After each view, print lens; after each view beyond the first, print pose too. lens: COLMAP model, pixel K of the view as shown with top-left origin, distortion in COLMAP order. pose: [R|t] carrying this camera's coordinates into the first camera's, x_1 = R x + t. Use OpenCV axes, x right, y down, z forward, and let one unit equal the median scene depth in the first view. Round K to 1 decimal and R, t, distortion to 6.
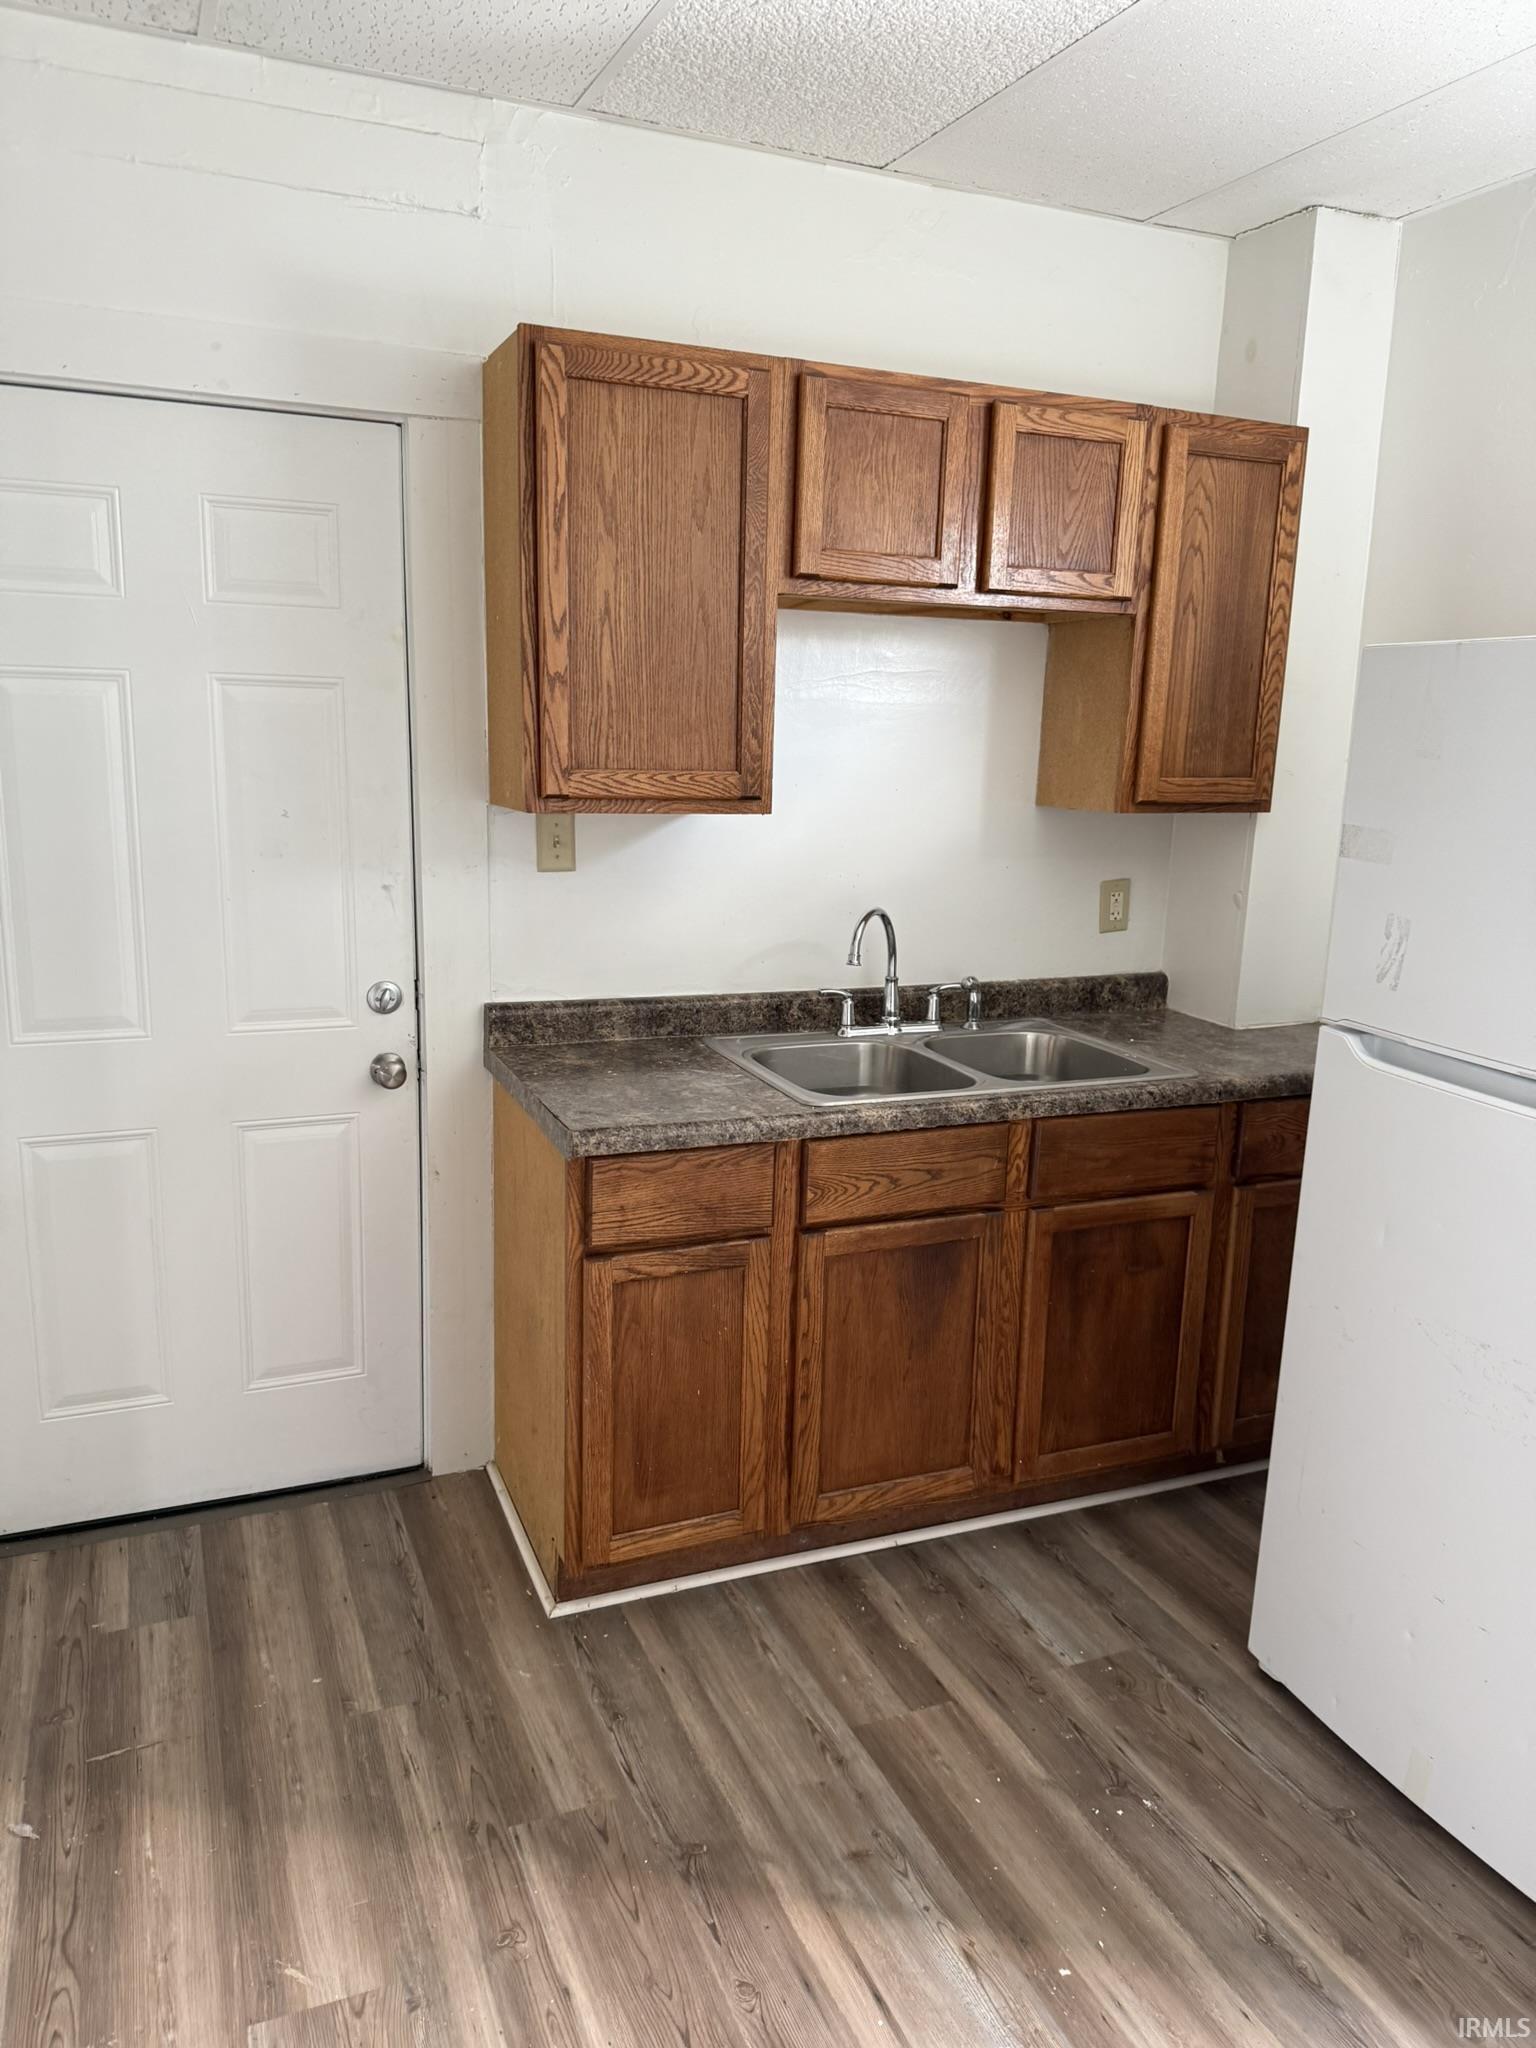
lens RADIAL K [[1441.9, 0, 758.7], [0, 1441.9, 1029.7], [0, 0, 1]] dist [-0.001417, -0.010575]
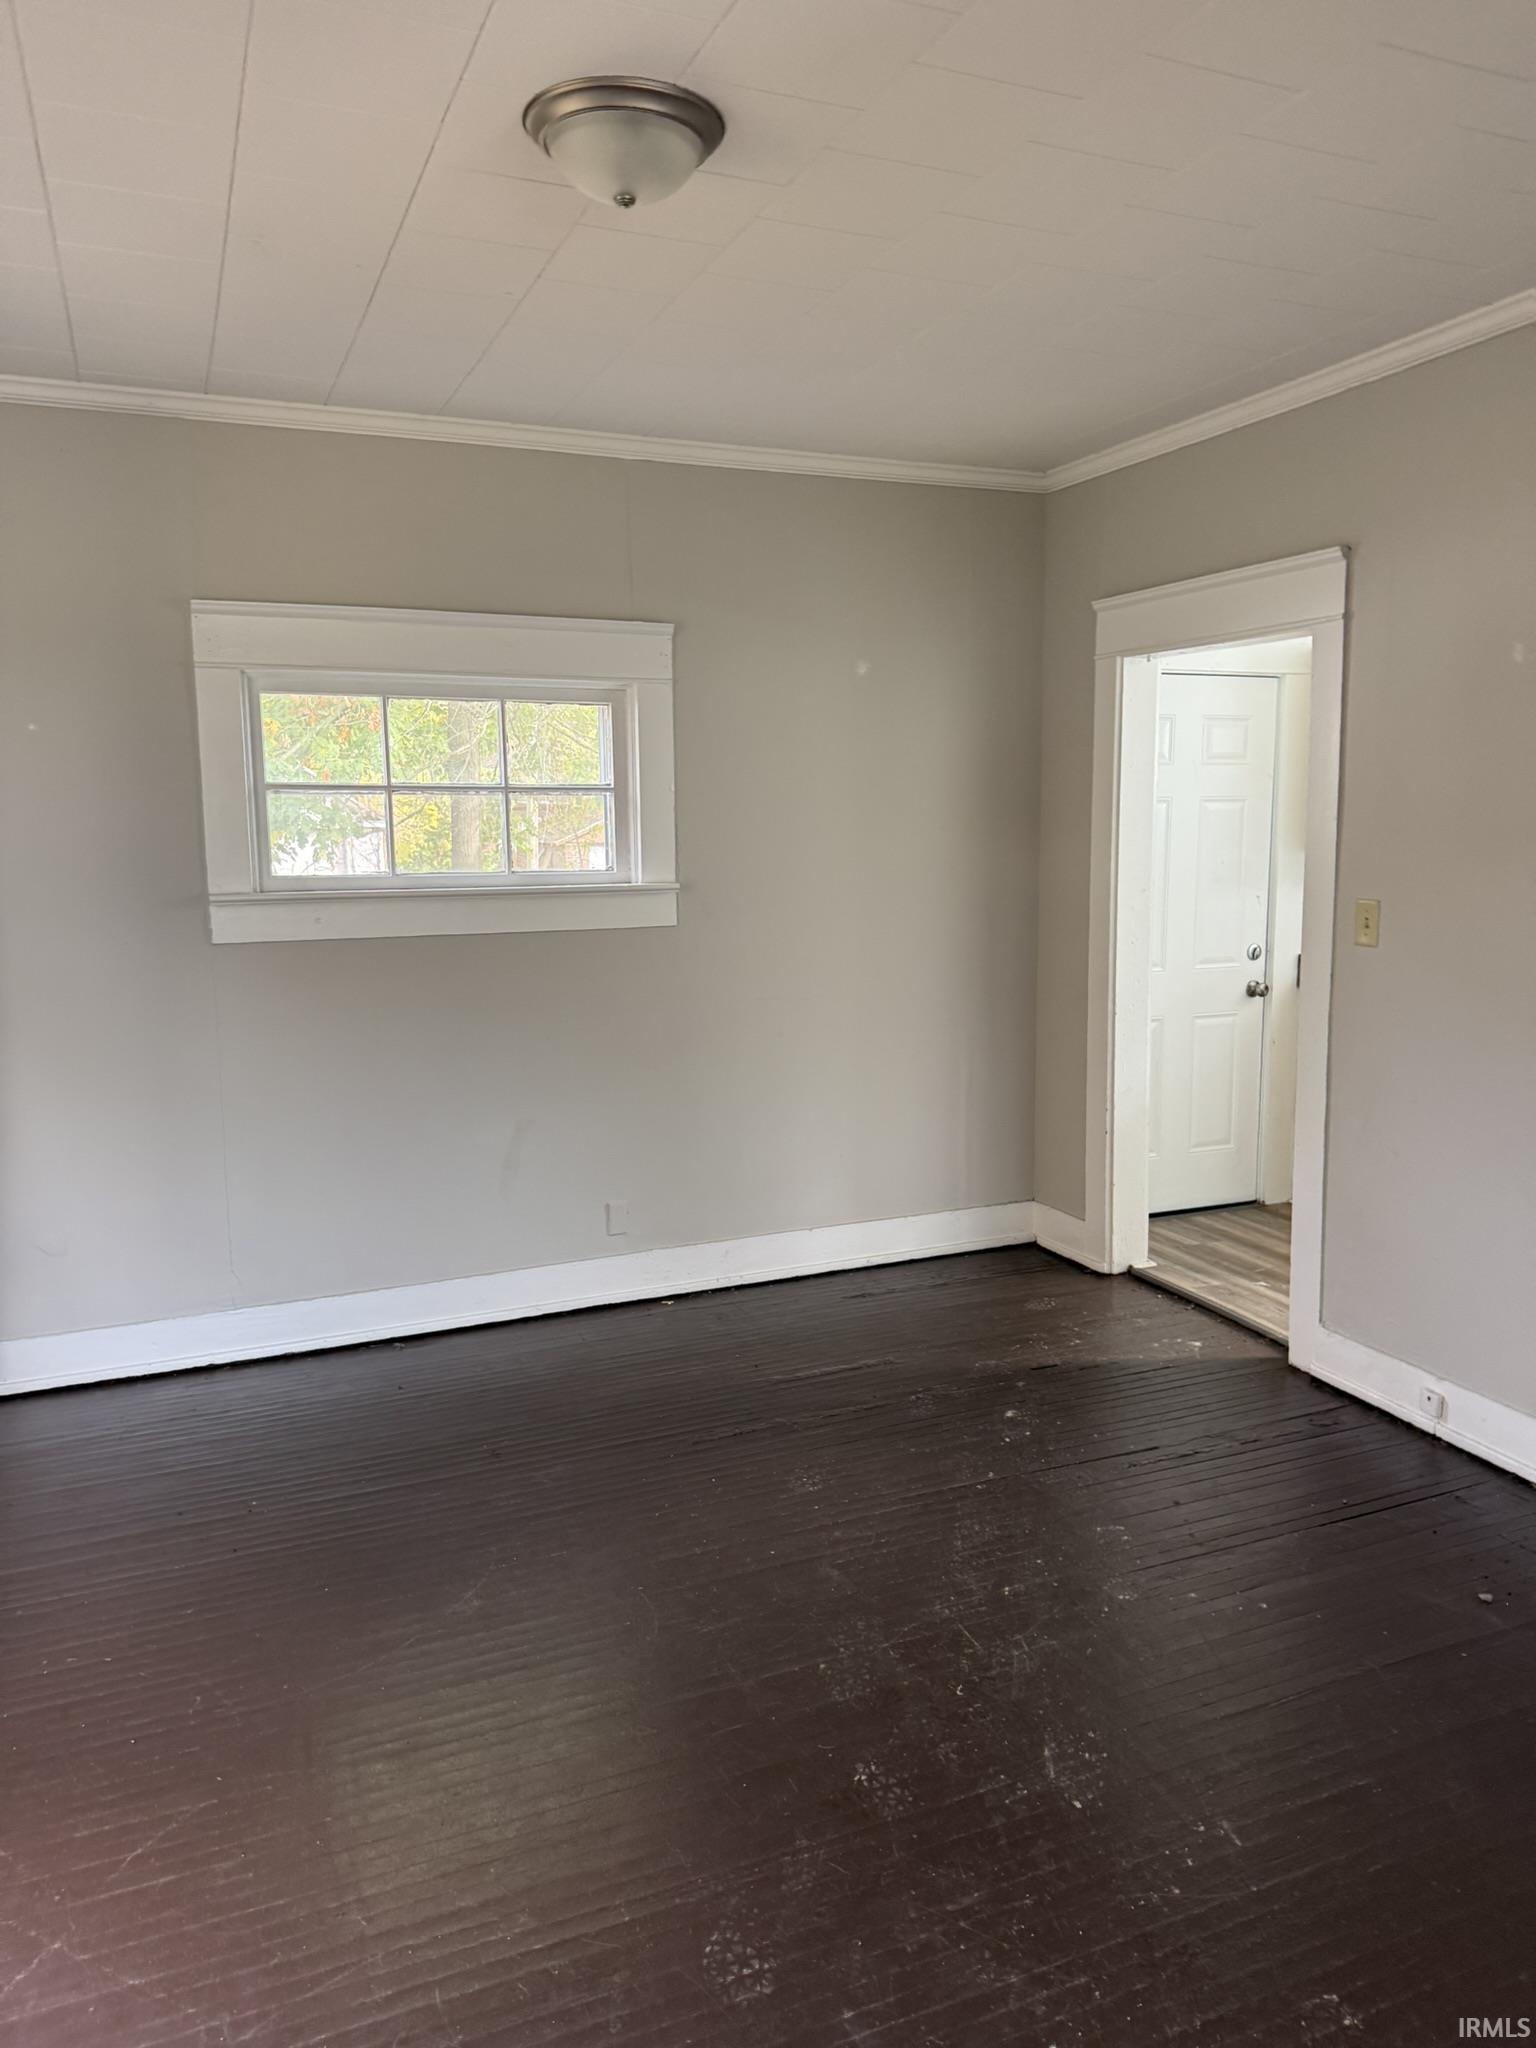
lens RADIAL K [[1441.9, 0, 768.0], [0, 1441.9, 1022.4], [0, 0, 1]] dist [-0.001417, -0.010575]
pose [[0.999363, -0.035449, -0.004227, -1.009704], [0.035043, 0.996676, -0.073539, 0.216430], [0.006820, 0.073344, 0.997283, -1.085339]]
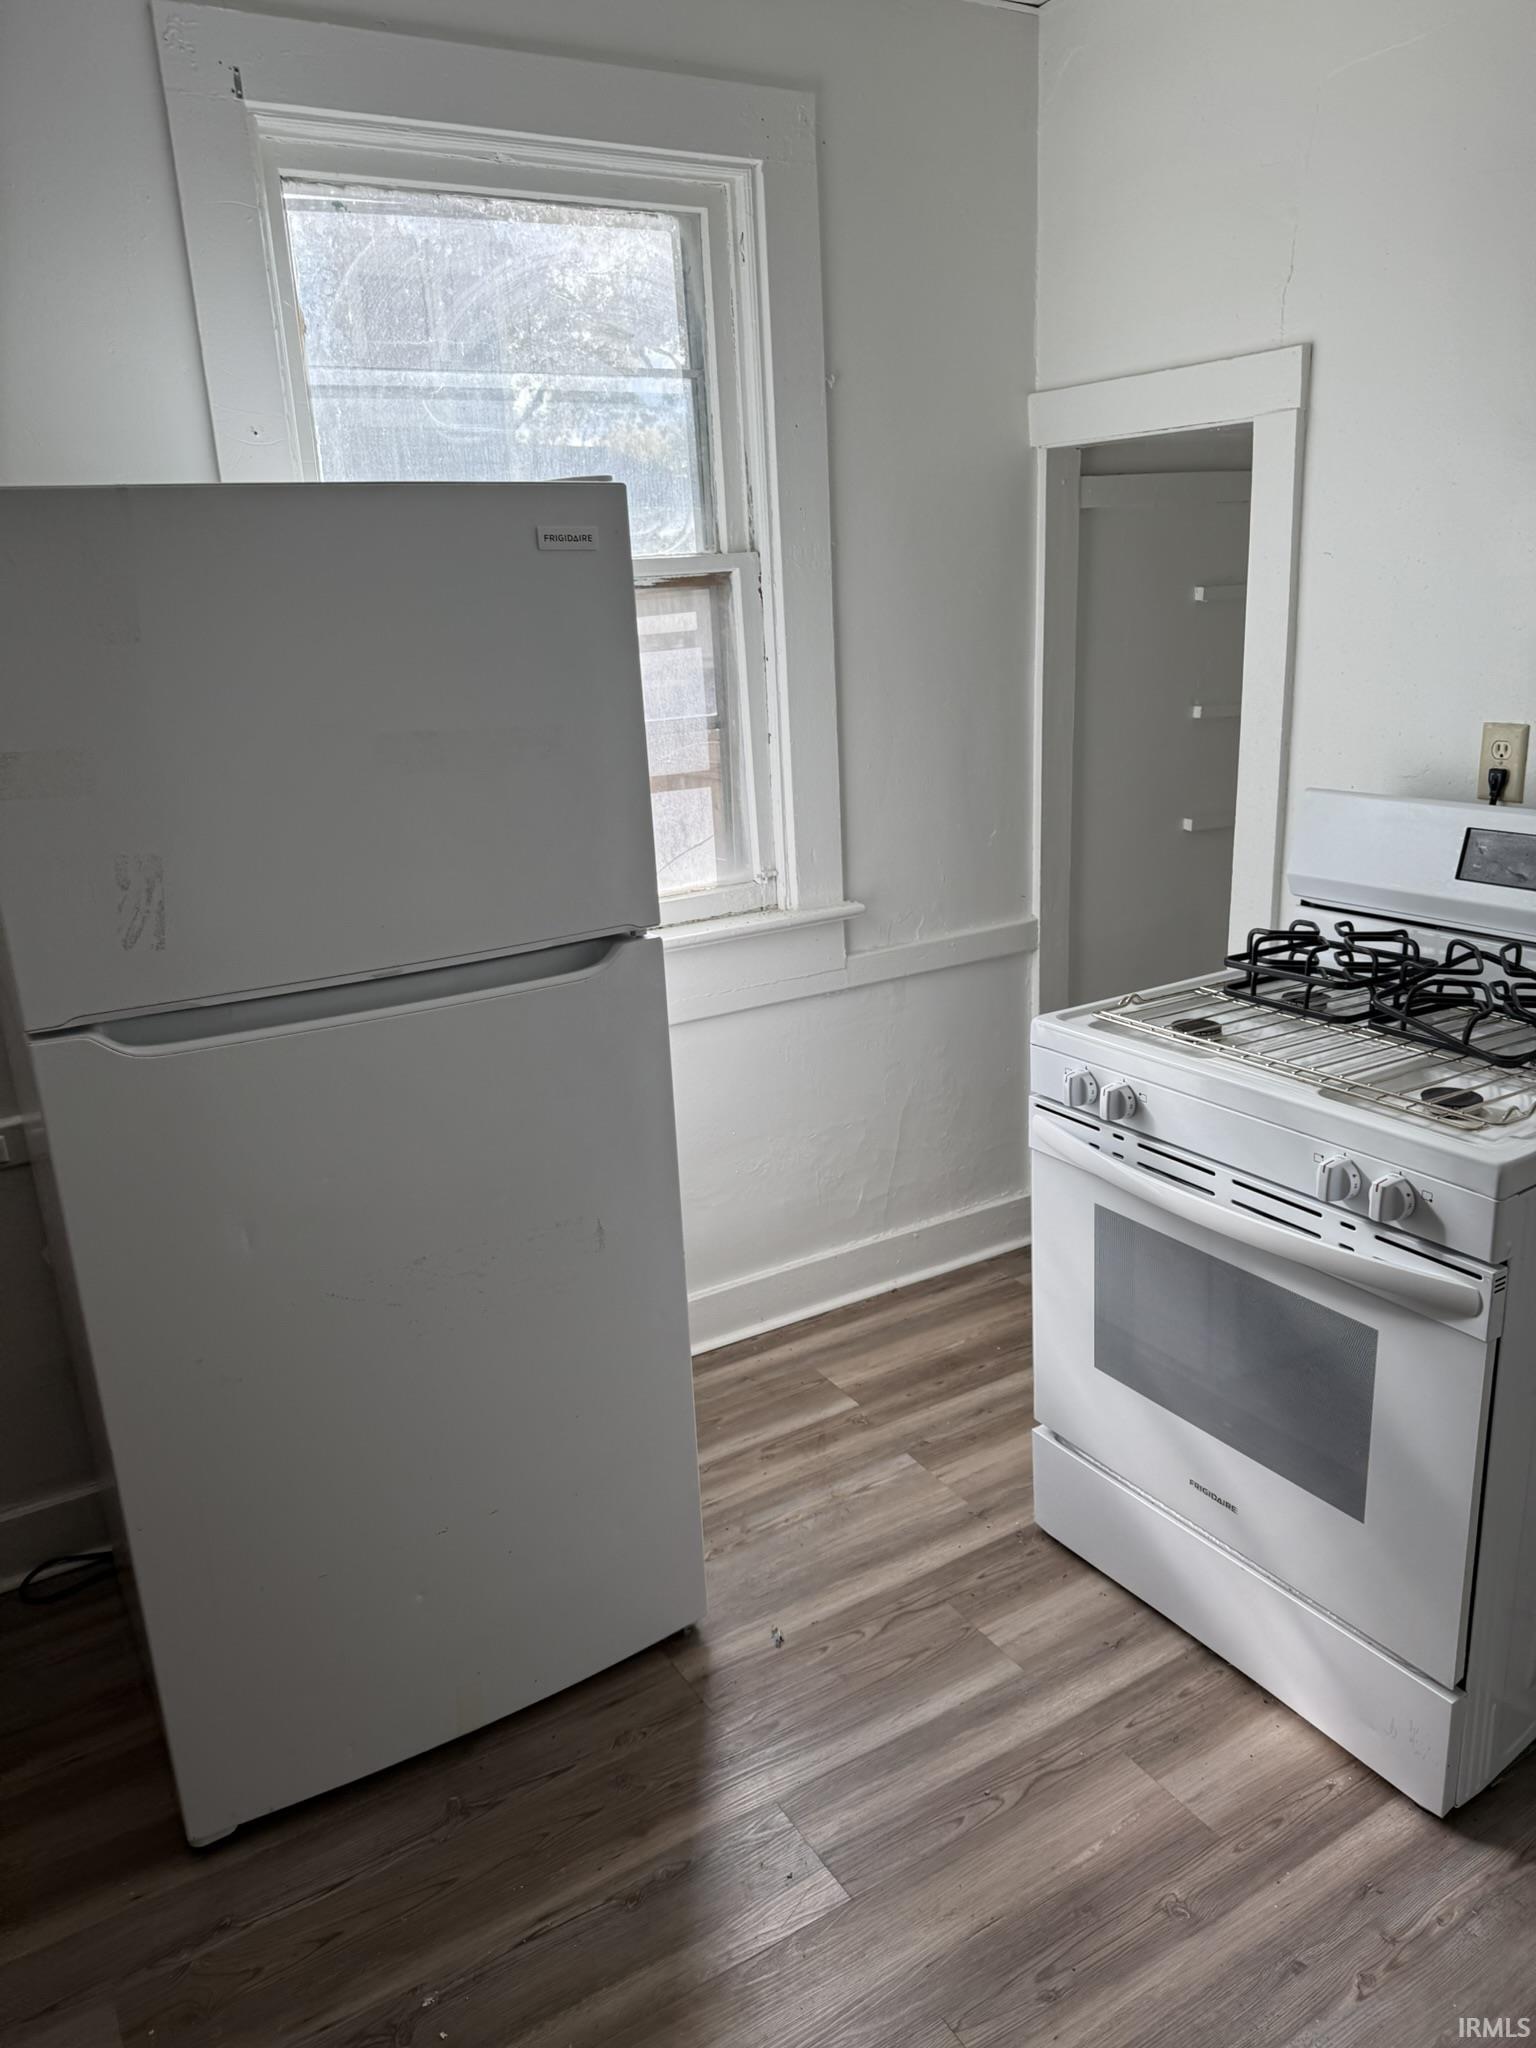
lens RADIAL K [[1441.9, 0, 773.1], [0, 1441.9, 1022.2], [0, 0, 1]] dist [-0.001417, -0.010575]
pose [[-0.148996, -0.295809, 0.943555, -0.281840], [0.246392, 0.913004, 0.325139, -0.130841], [-0.957649, 0.280929, -0.063149, 0.600859]]
